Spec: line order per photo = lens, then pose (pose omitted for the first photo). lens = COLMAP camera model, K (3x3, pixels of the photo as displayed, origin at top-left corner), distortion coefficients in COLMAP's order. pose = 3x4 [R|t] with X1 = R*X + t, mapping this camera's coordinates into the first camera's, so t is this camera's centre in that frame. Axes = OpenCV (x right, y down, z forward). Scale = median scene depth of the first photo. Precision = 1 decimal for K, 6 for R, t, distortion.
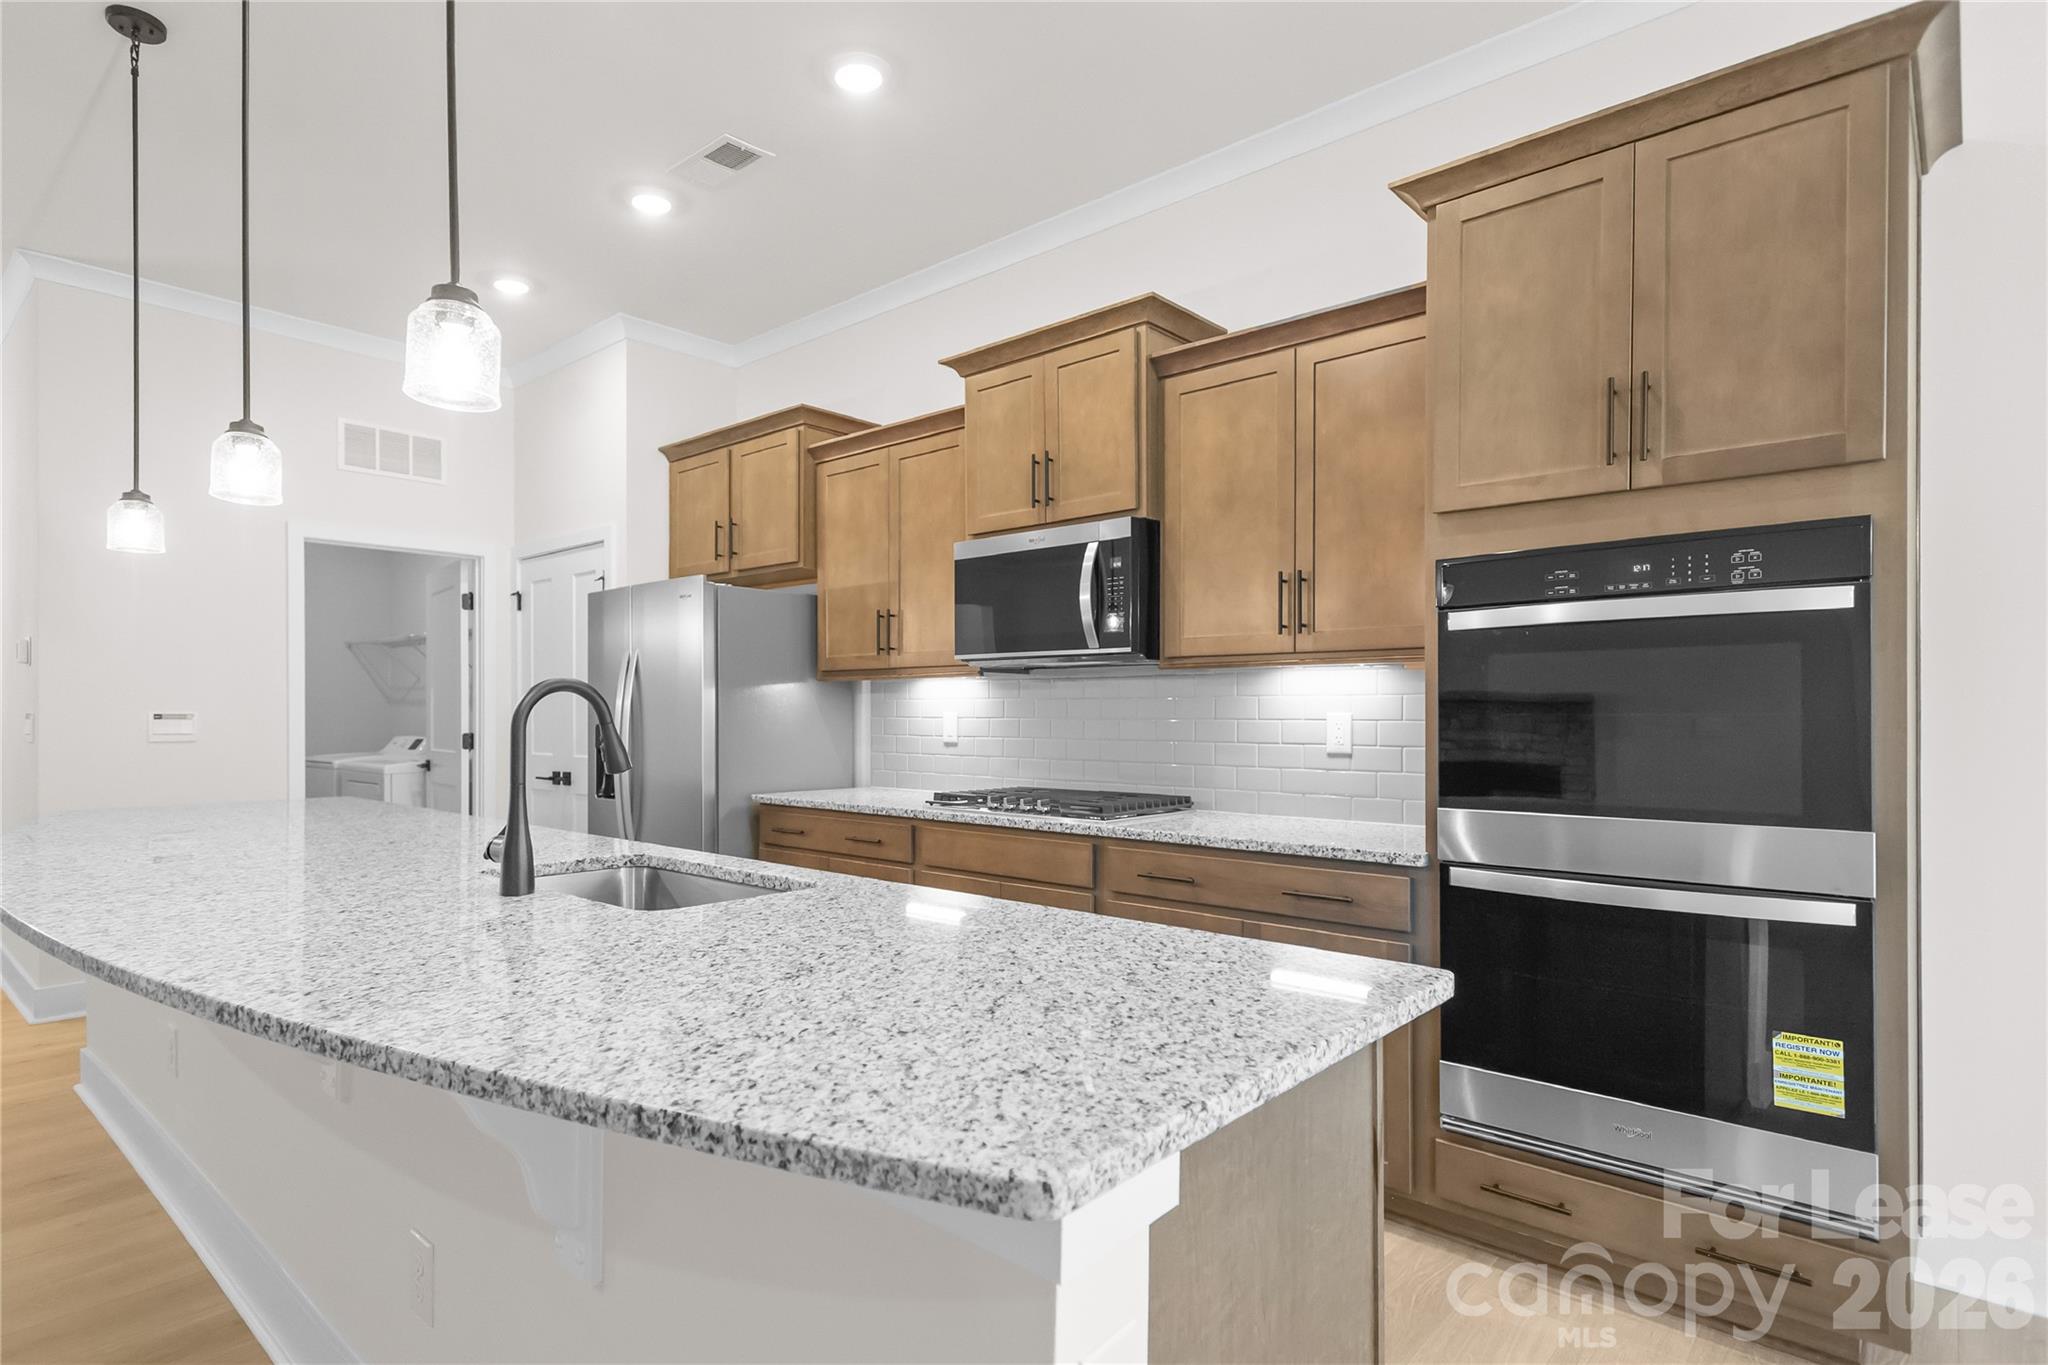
lens RADIAL K [[1048.9, 0, 988.8], [0, 1048.9, 710.7], [0, 0, 1]] dist [0.012739, -0.000480]
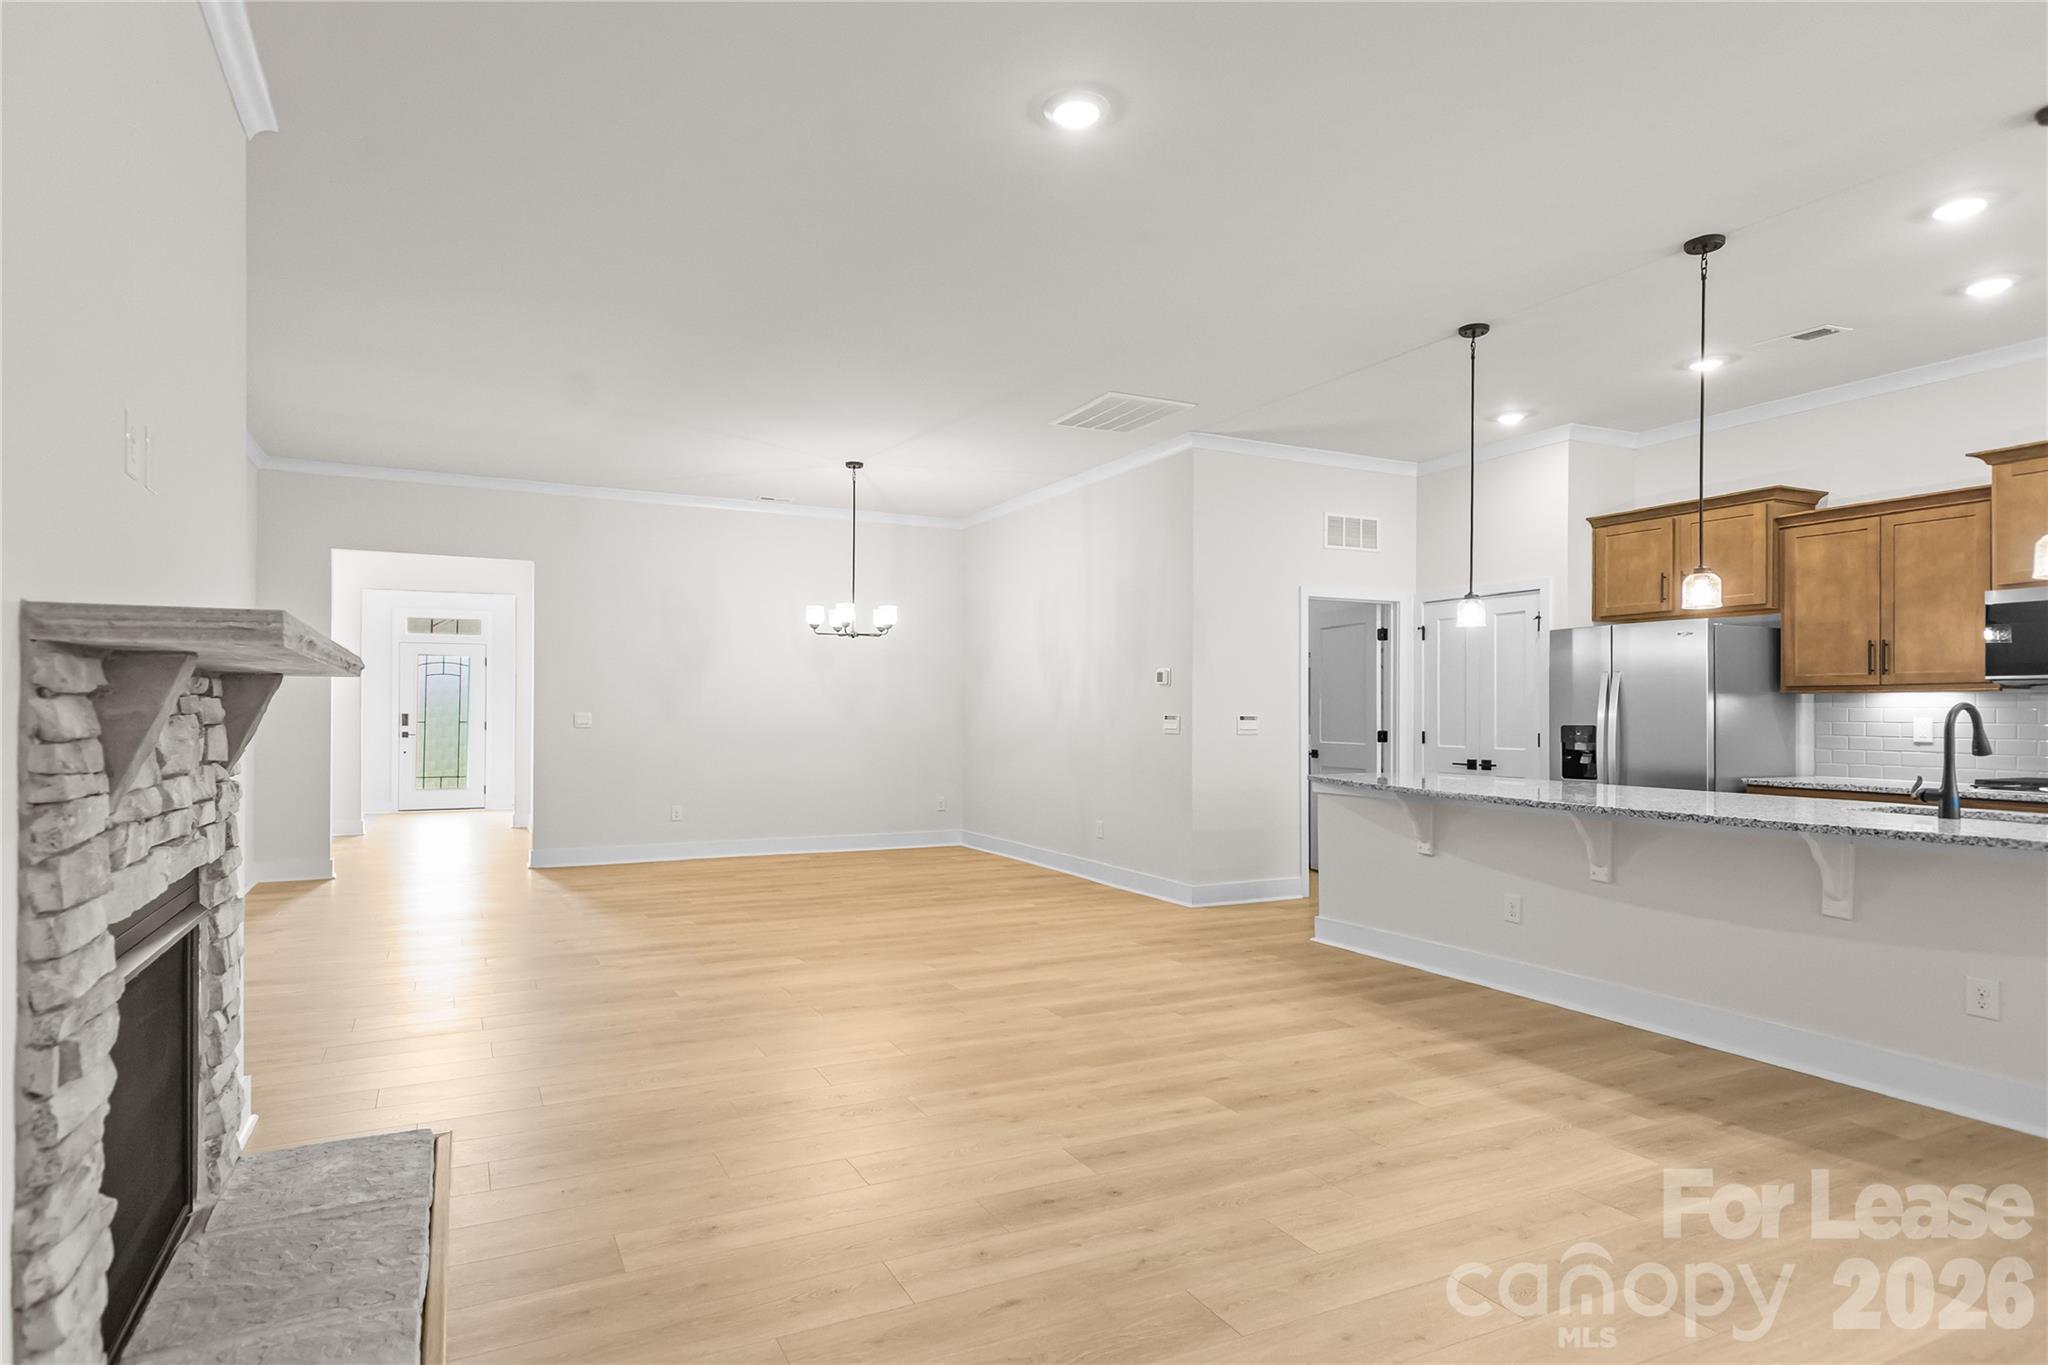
lens RADIAL K [[1048.9, 0, 988.8], [0, 1048.9, 710.7], [0, 0, 1]] dist [0.012739, -0.000480]
pose [[0.932056, 0.002541, -0.362304, -0.712329], [-0.002058, 0.999996, 0.001718, -0.008765], [0.362307, -0.000856, 0.932058, -0.692843]]
